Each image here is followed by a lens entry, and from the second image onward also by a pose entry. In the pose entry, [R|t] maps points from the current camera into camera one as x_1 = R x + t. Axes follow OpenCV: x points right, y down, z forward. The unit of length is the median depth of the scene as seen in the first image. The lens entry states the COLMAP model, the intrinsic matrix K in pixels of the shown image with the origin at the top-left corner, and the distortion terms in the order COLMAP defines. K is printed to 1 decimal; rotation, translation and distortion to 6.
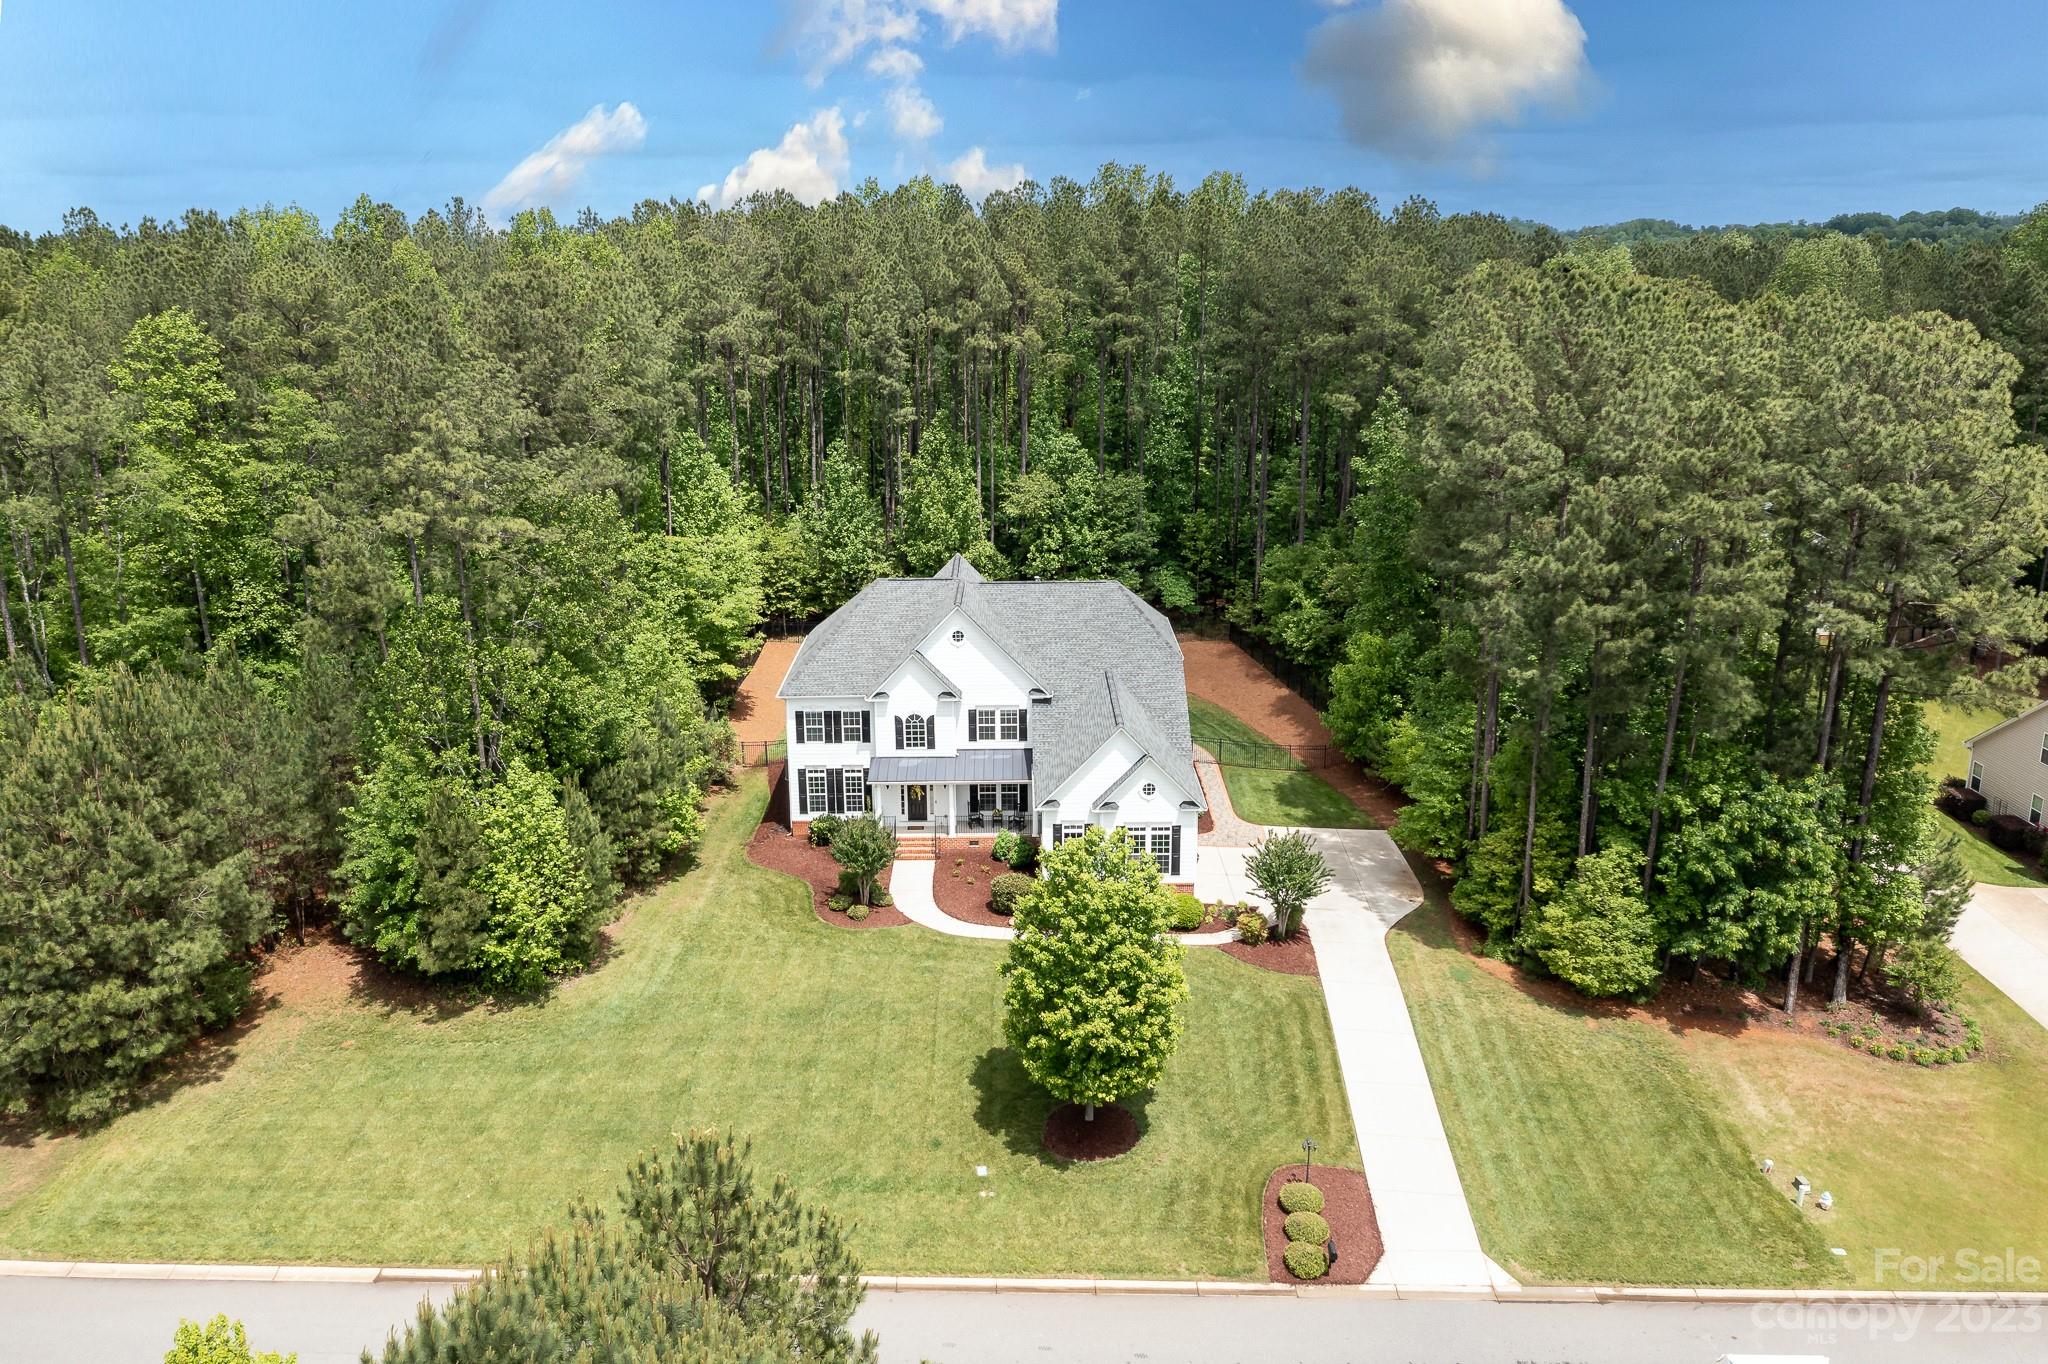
lens RADIAL K [[1640.2, 0, 963.9], [0, 1640.2, 726.3], [0, 0, 1]] dist [-0.000936, -0.003978]
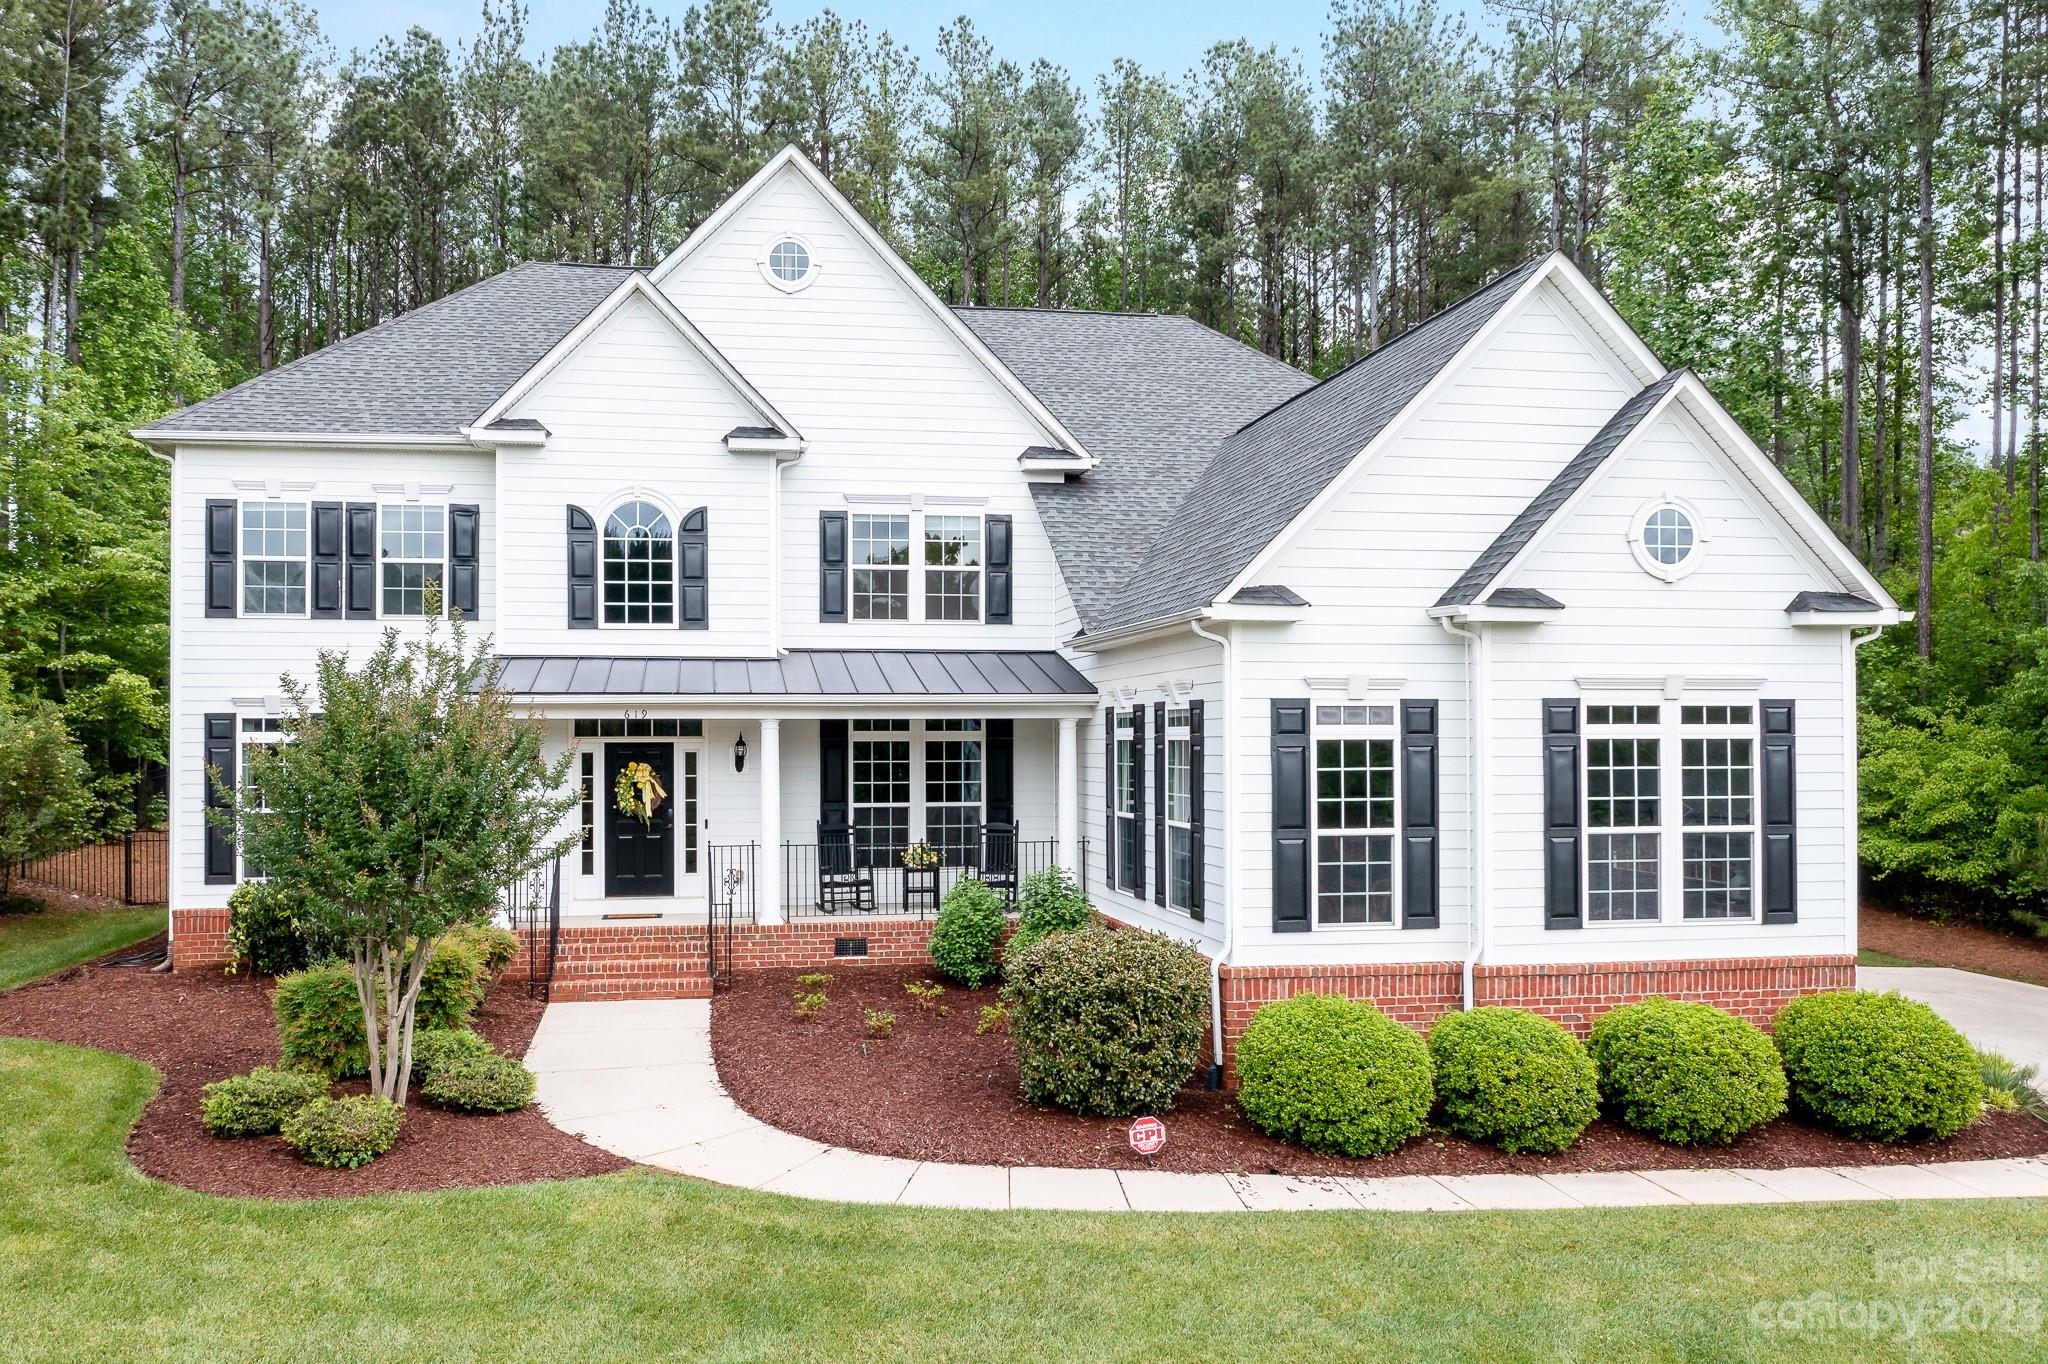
lens RADIAL K [[1640.2, 0, 963.9], [0, 1640.2, 726.3], [0, 0, 1]] dist [-0.000936, -0.003978]
pose [[0.982268, 0.013777, 0.186974, -0.026943], [0.042667, 0.954700, -0.294496, 0.116669], [-0.182561, 0.297252, 0.937183, 0.725498]]
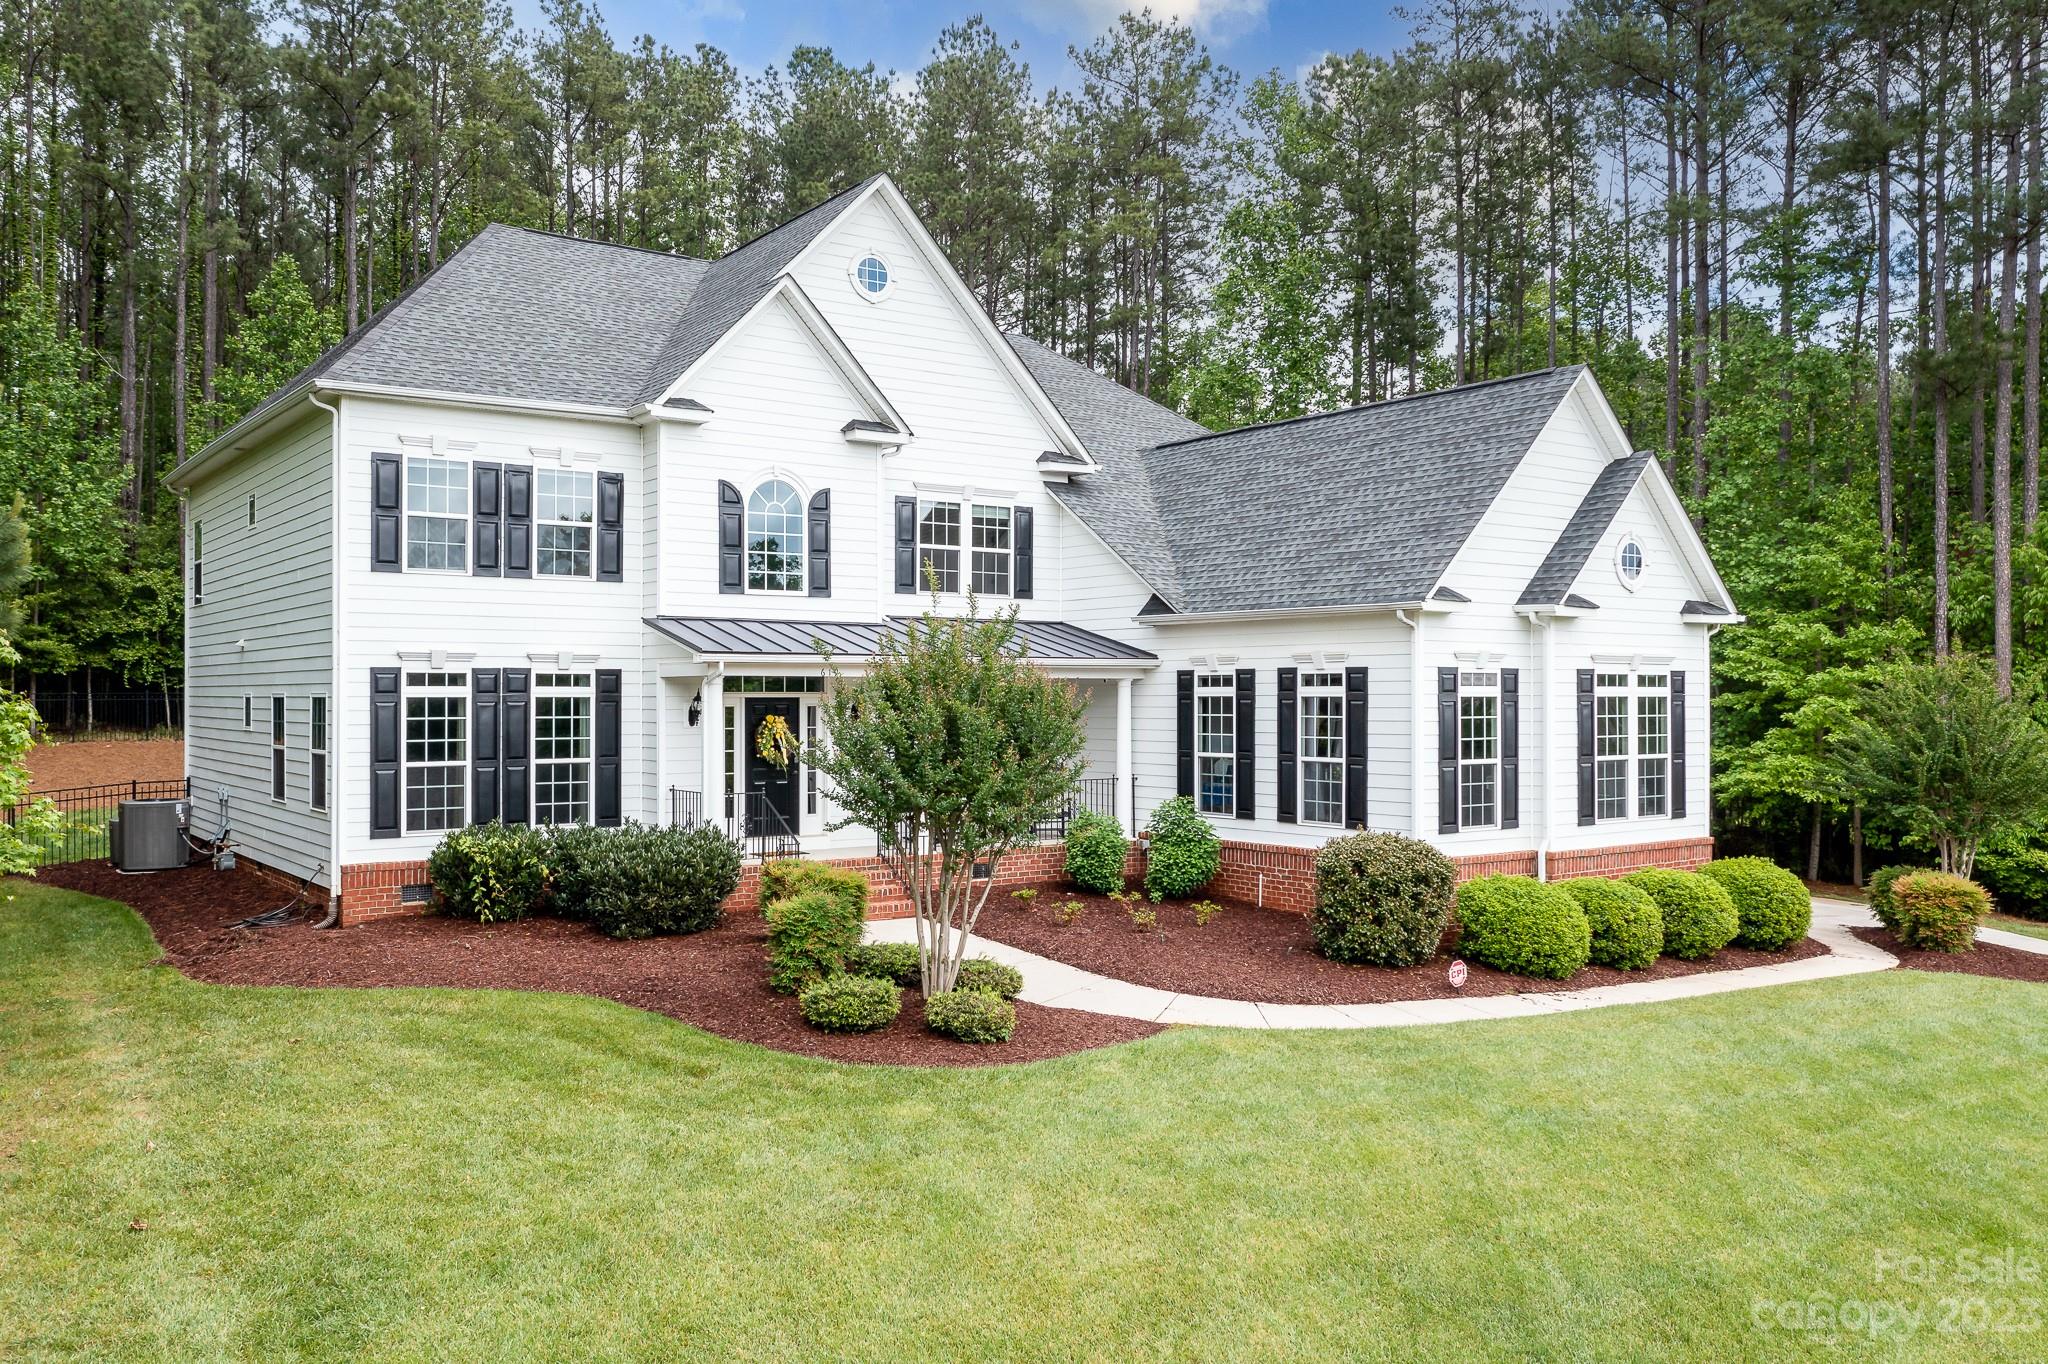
lens RADIAL K [[1623.2, 0, 1024.0], [0, 1623.2, 682.0], [0, 0, 1]] dist [-0.001421, 0.000496]
pose [[0.795615, 0.019709, 0.605482, -0.181806], [0.163415, 0.955438, -0.245831, 0.115098], [-0.583346, 0.294532, 0.756940, 0.737641]]
